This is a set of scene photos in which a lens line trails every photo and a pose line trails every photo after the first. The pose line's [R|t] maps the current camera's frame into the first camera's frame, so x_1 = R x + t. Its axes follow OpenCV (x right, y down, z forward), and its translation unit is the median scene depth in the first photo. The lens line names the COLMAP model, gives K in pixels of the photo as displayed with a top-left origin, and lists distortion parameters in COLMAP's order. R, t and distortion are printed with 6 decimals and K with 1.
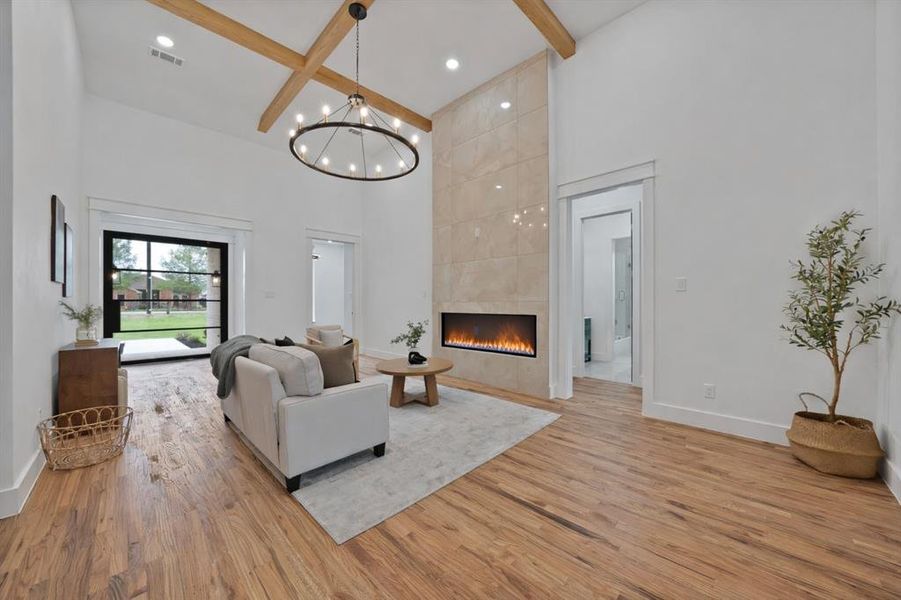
lens RADIAL K [[325.3, 0, 447.4], [0, 325.3, 304.6], [0, 0, 1]] dist [-0.017457, 0.000022]
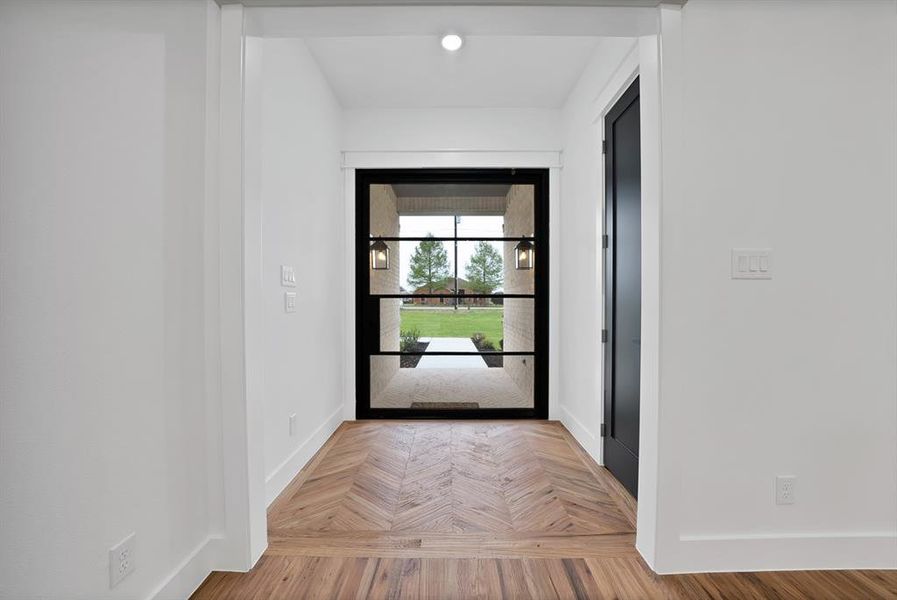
lens RADIAL K [[324.0, 0, 447.1], [0, 324.0, 302.3], [0, 0, 1]] dist [-0.021273, -0.000118]
pose [[0.703533, 0.004279, -0.710650, -0.347868], [-0.001137, 0.999987, 0.004895, -0.003682], [0.710662, -0.002636, 0.703529, 0.438055]]
